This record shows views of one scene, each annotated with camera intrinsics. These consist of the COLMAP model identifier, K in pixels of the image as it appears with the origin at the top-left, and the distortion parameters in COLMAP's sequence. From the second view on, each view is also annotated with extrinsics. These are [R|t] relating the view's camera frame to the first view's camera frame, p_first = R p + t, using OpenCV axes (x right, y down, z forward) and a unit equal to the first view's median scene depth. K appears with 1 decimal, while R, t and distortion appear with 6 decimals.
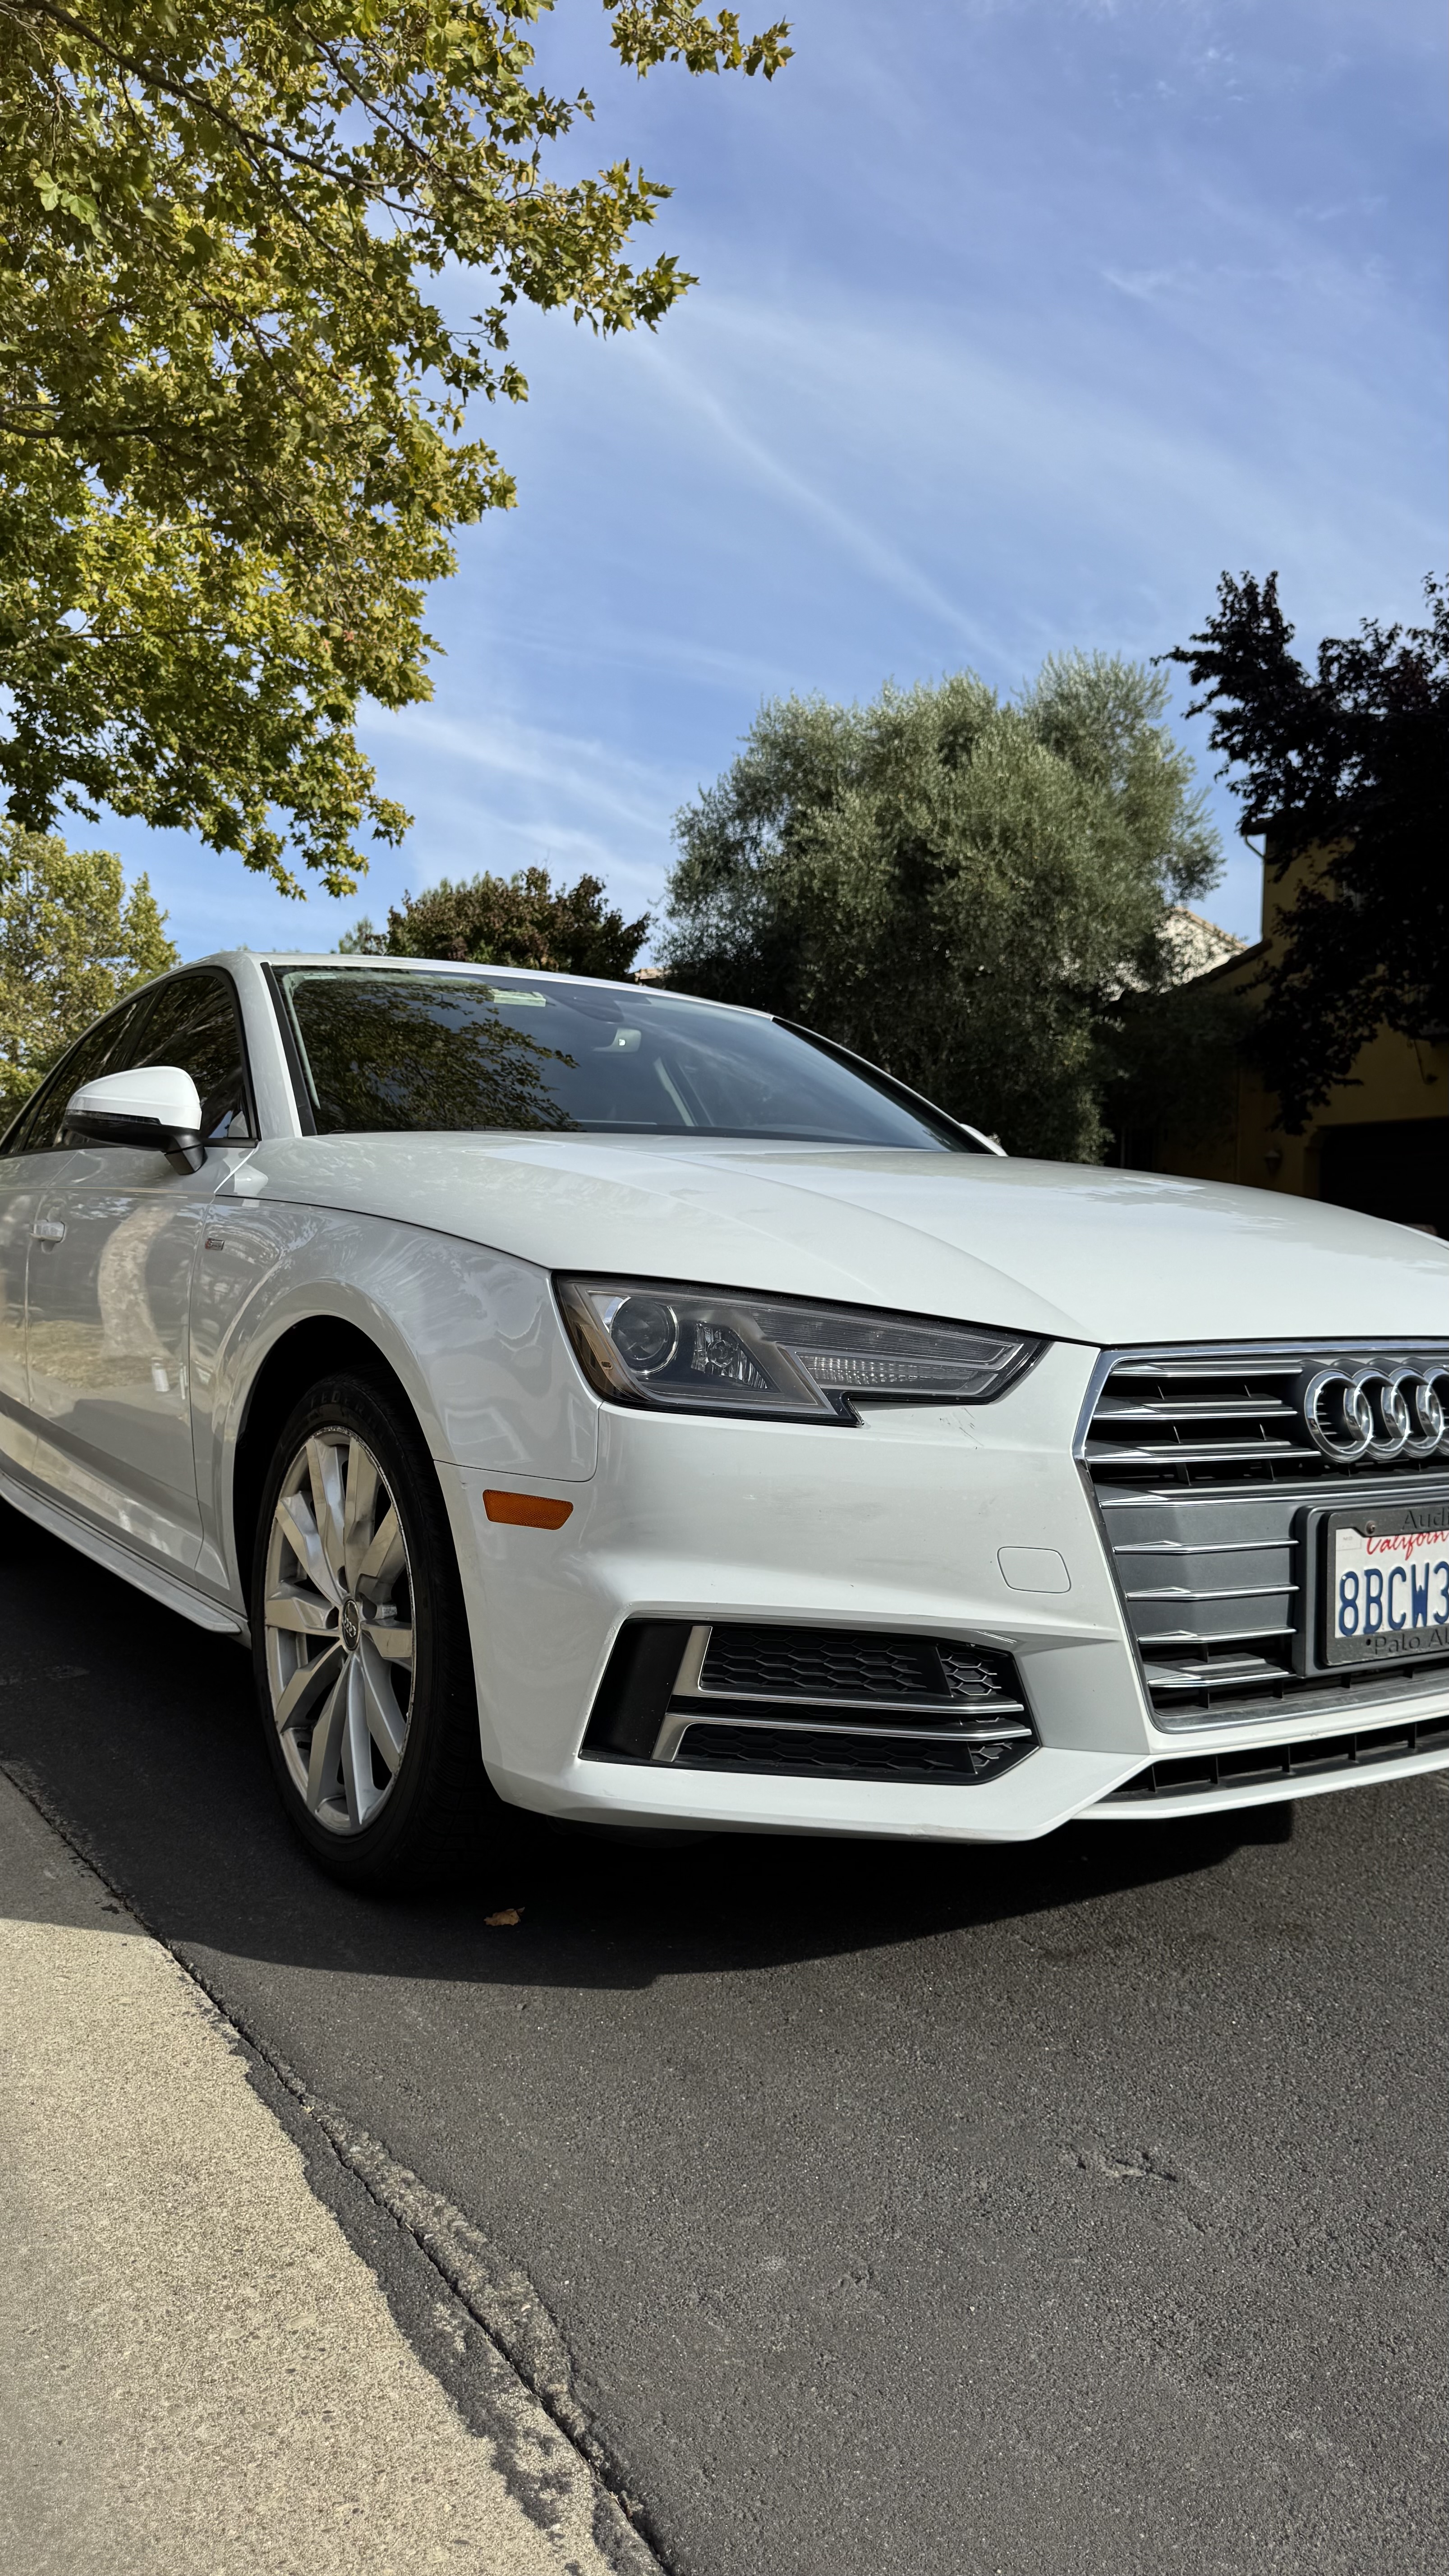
lens RADIAL K [[1819.9, 0, 723.0], [0, 1819.9, 1324.8], [0, 0, 1]] dist [0.080612, -0.091963]
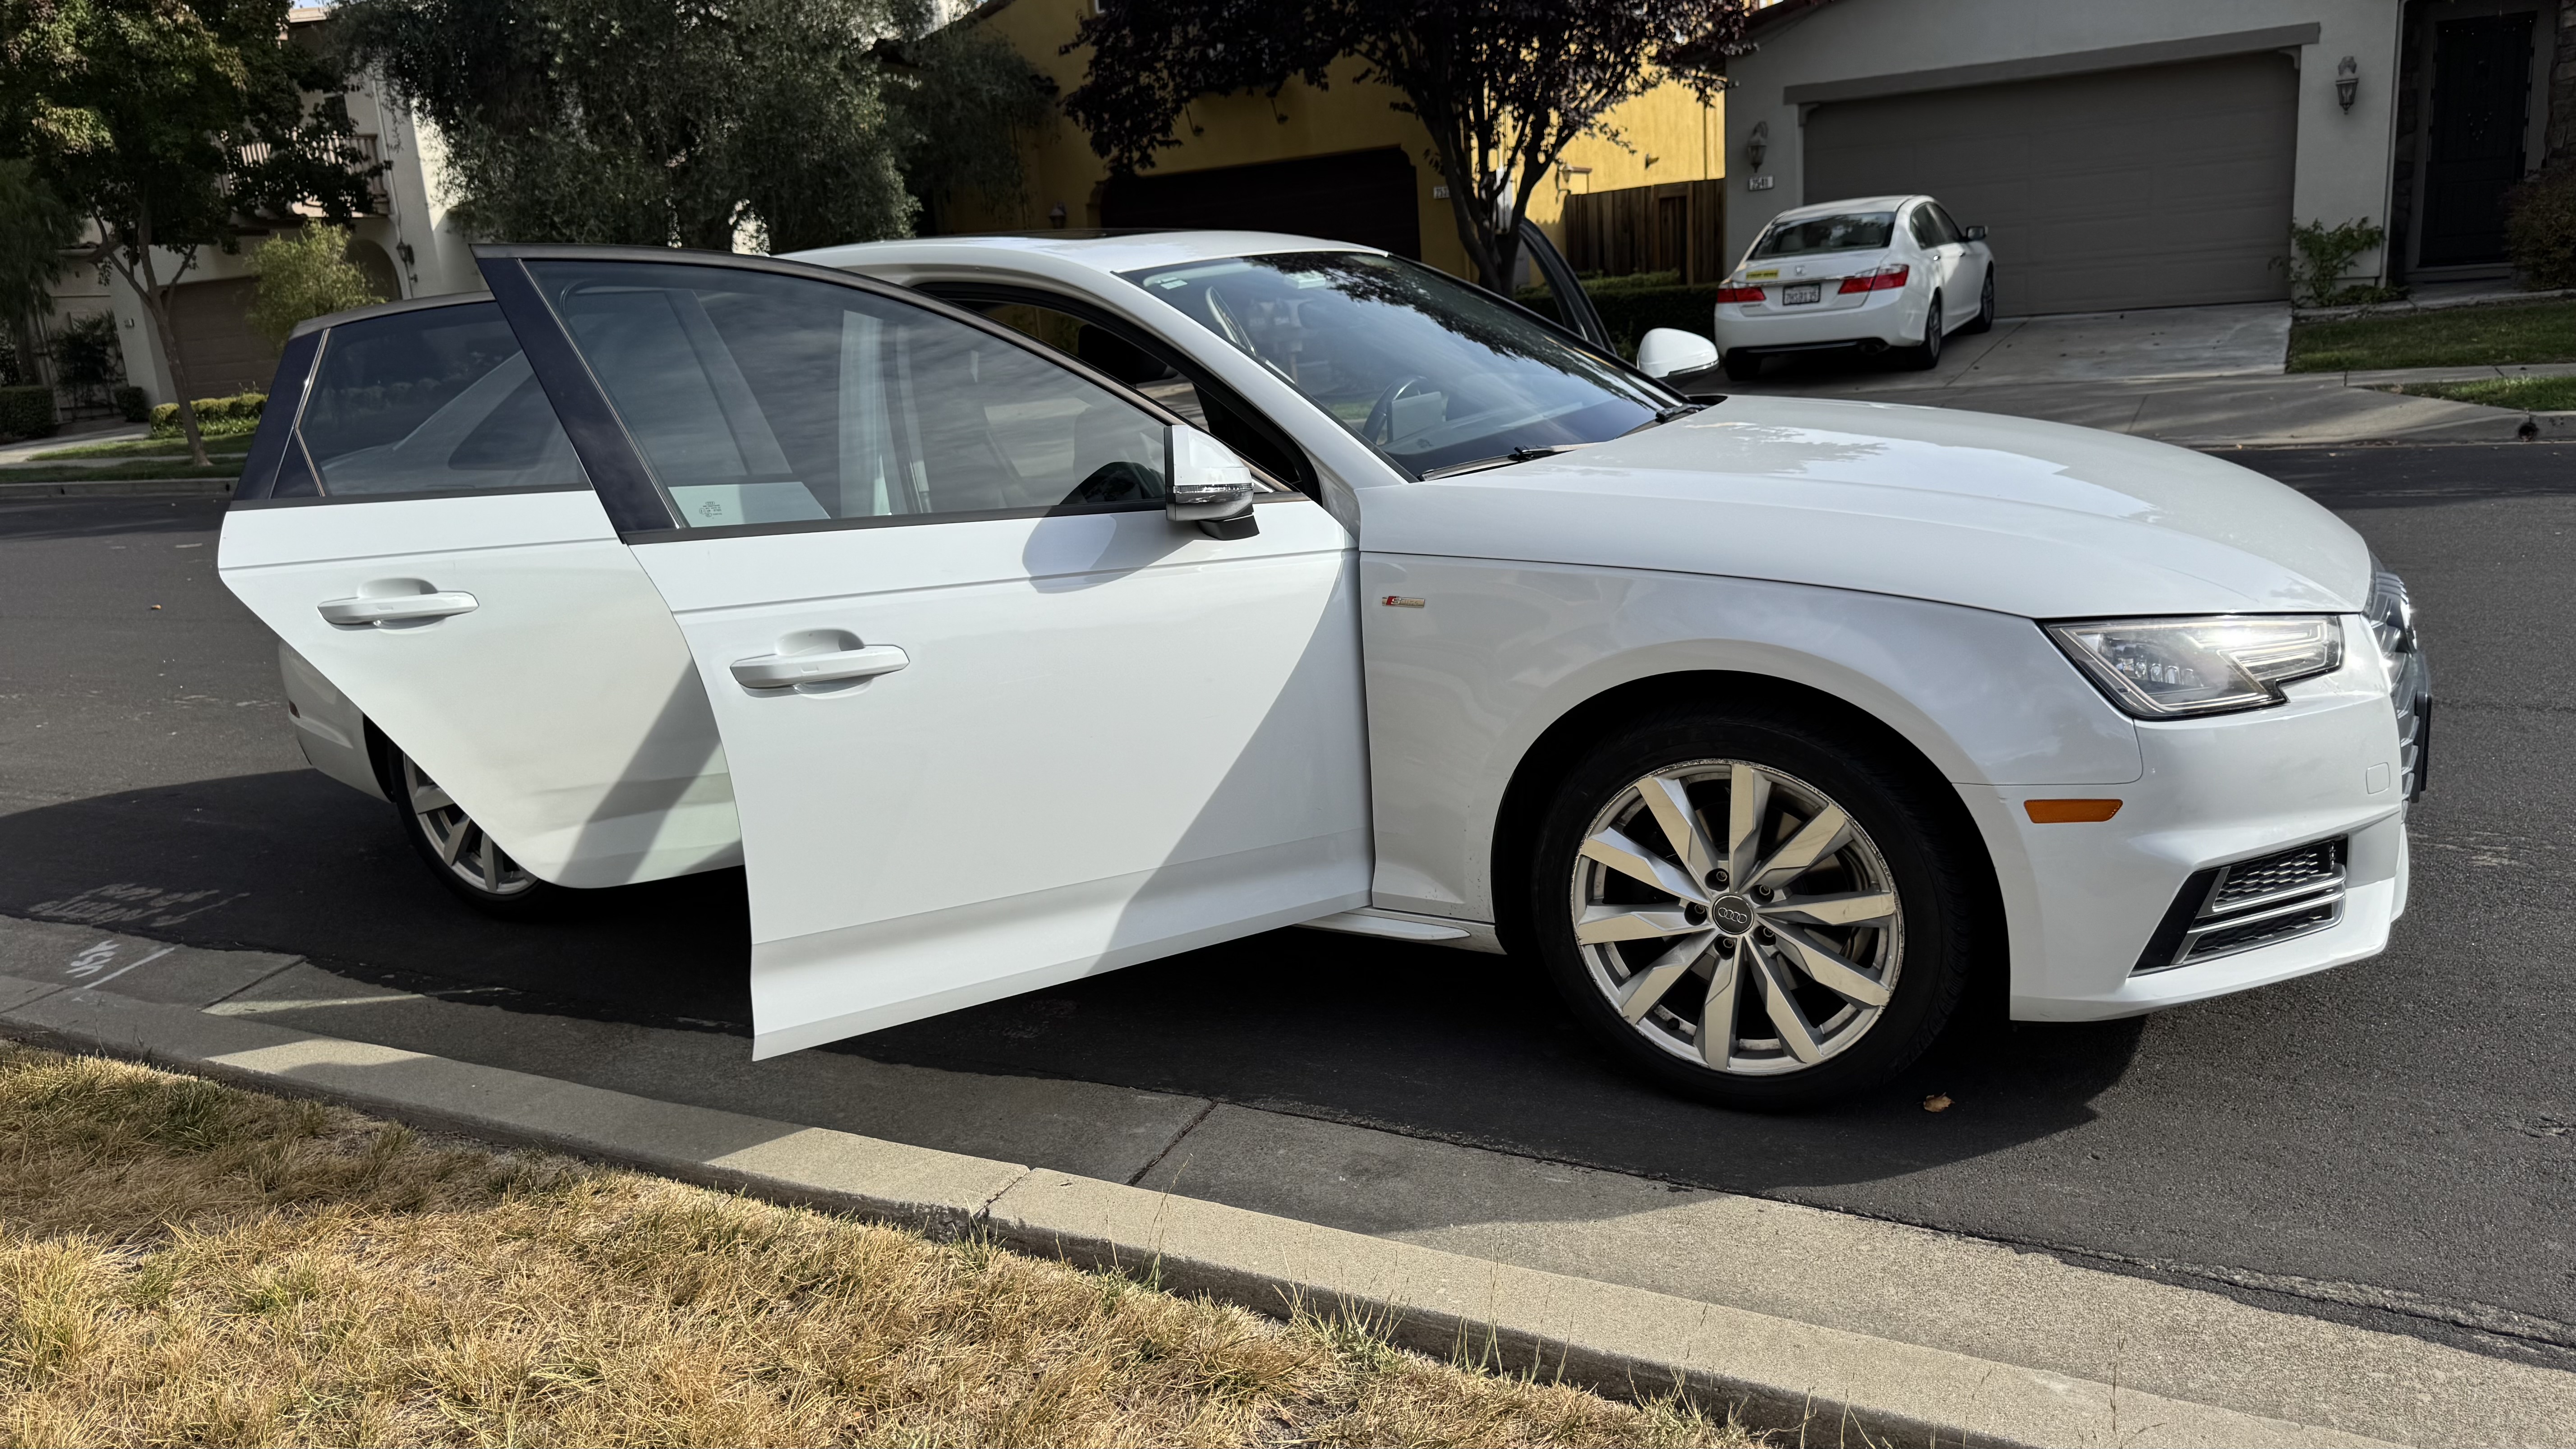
lens RADIAL K [[1819.9, 0, 1286.4], [0, 1819.9, 734.5], [0, 0, 1]] dist [0.080612, -0.091963]
pose [[0.865215, -0.207706, 0.456356, -1.173423], [0.110520, 0.966780, 0.230484, -0.312641], [-0.489068, -0.148982, 0.859428, 0.156048]]
